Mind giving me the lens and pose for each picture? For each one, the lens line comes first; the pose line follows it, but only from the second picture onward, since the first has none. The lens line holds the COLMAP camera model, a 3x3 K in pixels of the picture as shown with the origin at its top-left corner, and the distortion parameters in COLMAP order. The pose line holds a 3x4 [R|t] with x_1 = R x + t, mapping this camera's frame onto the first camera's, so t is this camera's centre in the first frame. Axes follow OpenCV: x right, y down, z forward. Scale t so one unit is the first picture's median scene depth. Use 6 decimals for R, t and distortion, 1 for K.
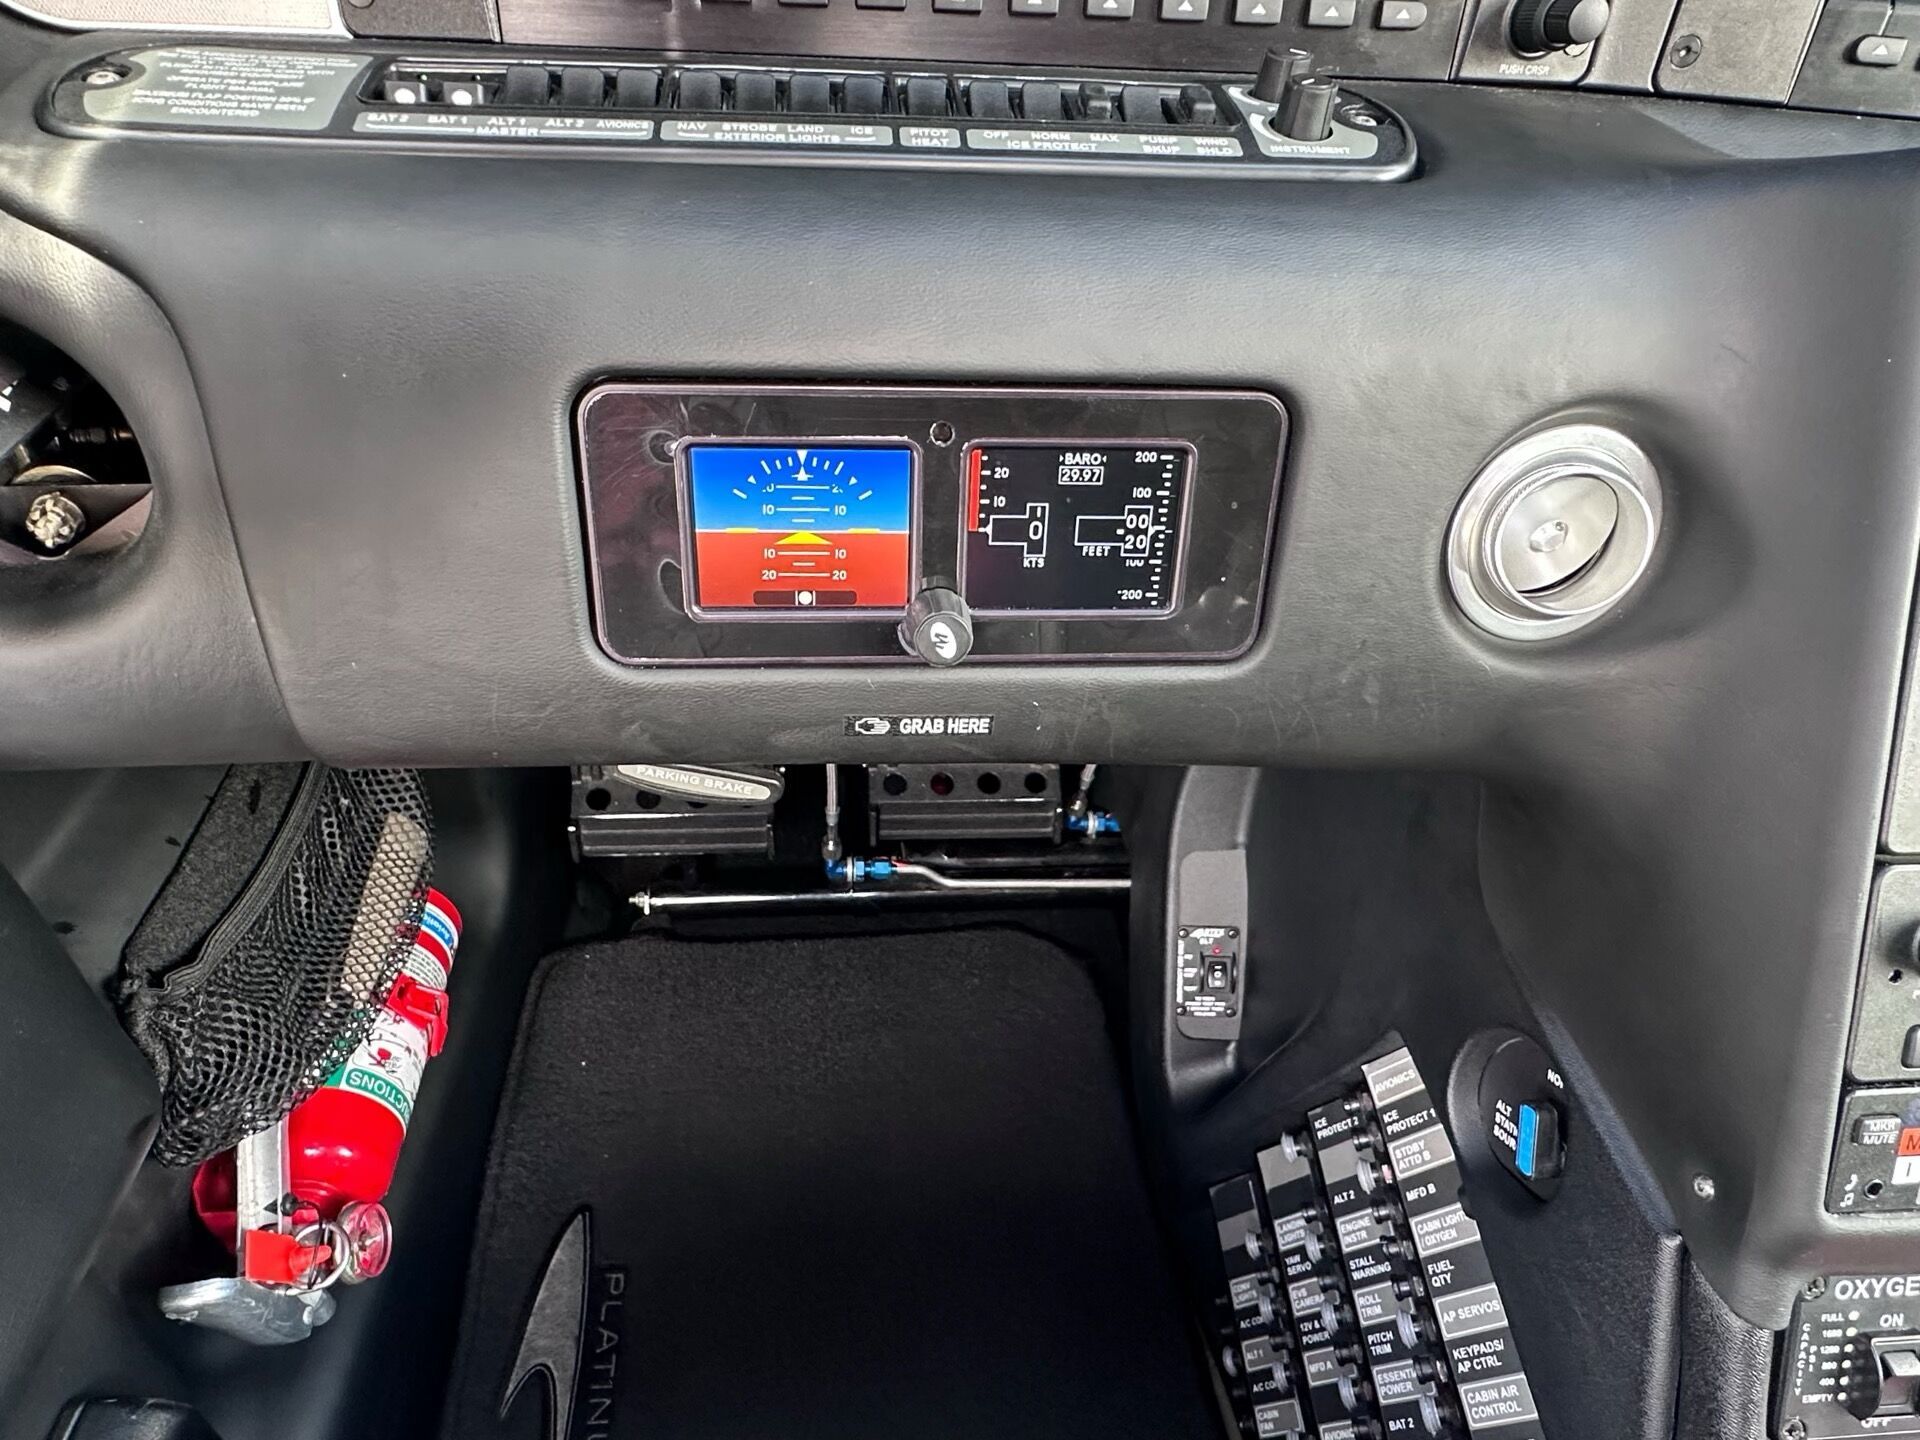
lens RADIAL K [[1115.5, 0, 931.1], [0, 1115.5, 744.5], [0, 0, 1]] dist [-0.007191, 0.003506]
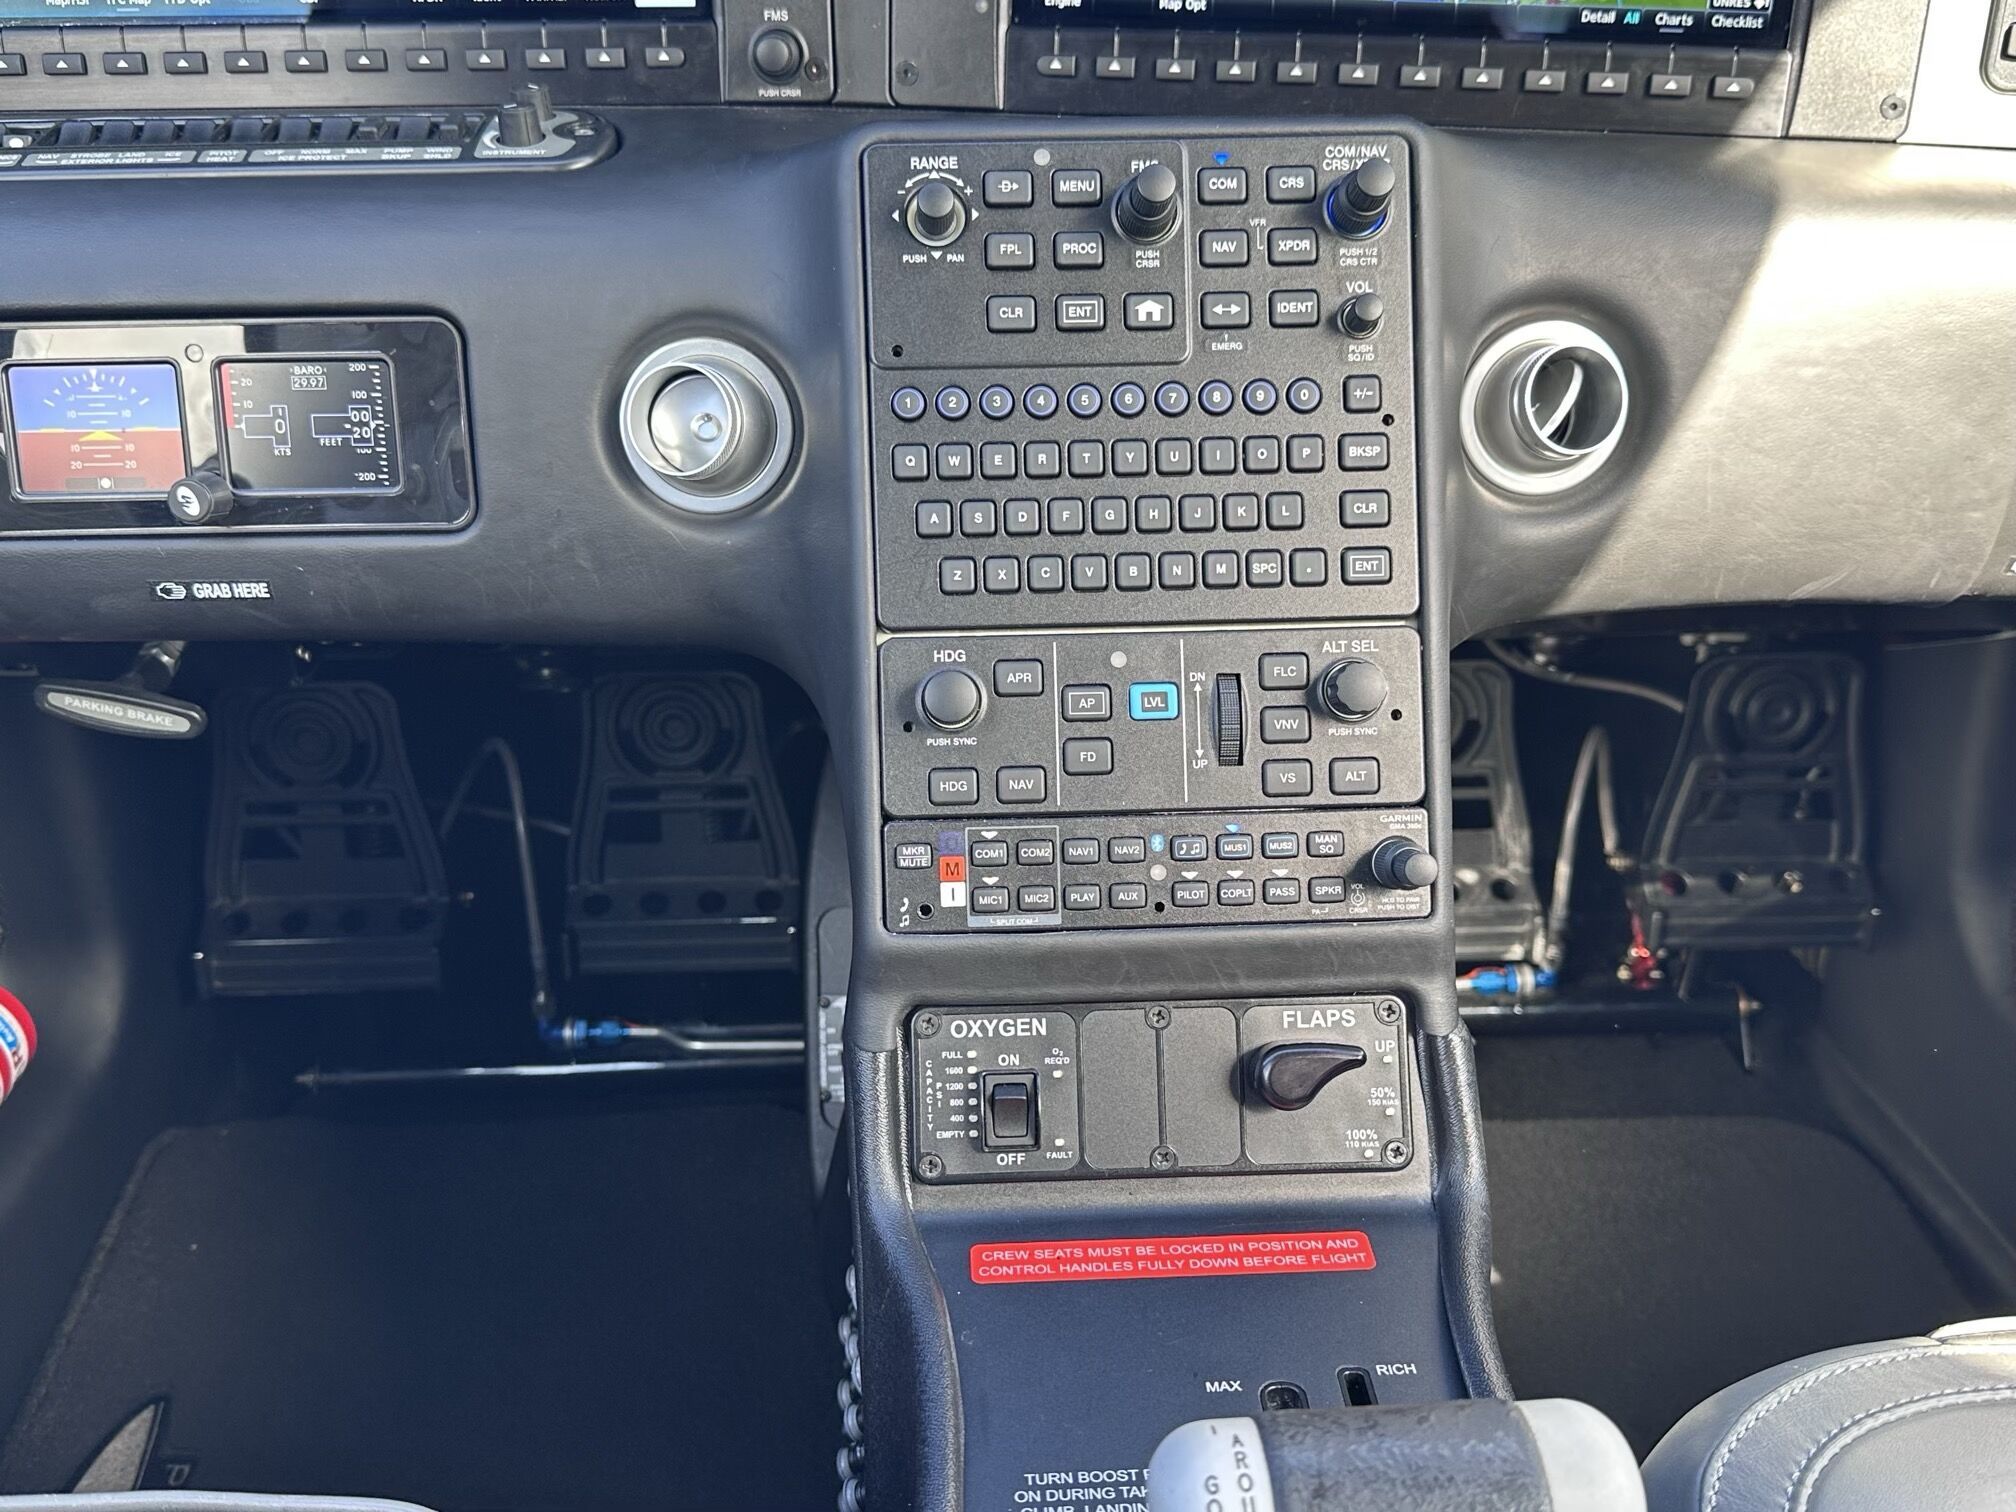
lens RADIAL K [[1783.7, 0, 1026.1], [0, 1783.7, 773.4], [0, 0, 1]] dist [0.133063, -0.217683]
pose [[0.998053, -0.028481, -0.055486, 1.009658], [0.016203, 0.977502, -0.210301, 0.628056], [0.060227, 0.208992, 0.976061, -0.884168]]
